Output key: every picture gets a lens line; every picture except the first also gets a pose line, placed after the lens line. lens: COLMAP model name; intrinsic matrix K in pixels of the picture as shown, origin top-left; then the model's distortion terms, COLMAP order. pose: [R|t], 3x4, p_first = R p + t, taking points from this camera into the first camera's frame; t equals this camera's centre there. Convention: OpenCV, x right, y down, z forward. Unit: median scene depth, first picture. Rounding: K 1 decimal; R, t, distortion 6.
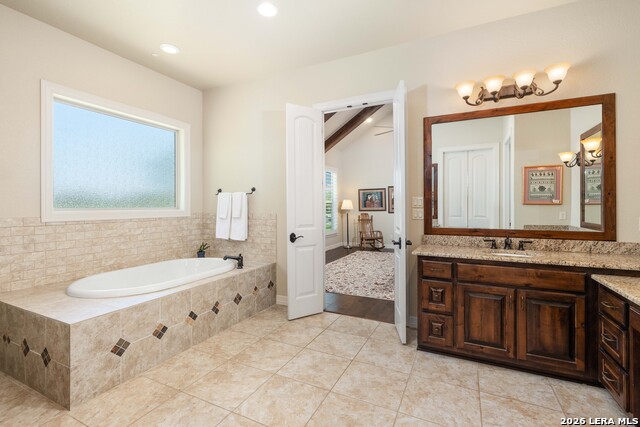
lens RADIAL K [[284.2, 0, 318.5], [0, 284.2, 209.3], [0, 0, 1]] dist [-0.001414, -0.000125]
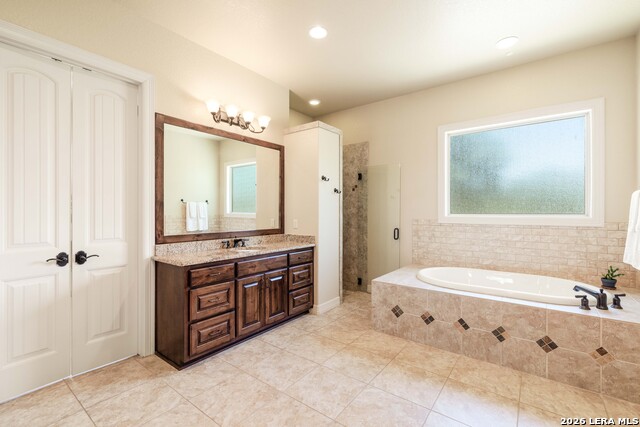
lens RADIAL K [[284.2, 0, 318.5], [0, 284.2, 209.3], [0, 0, 1]] dist [-0.001414, -0.000125]
pose [[-0.183816, -0.006401, -0.982940, 0.562764], [-0.008544, 0.999951, -0.004914, -0.013679], [0.982924, 0.007495, -0.183861, 0.615446]]
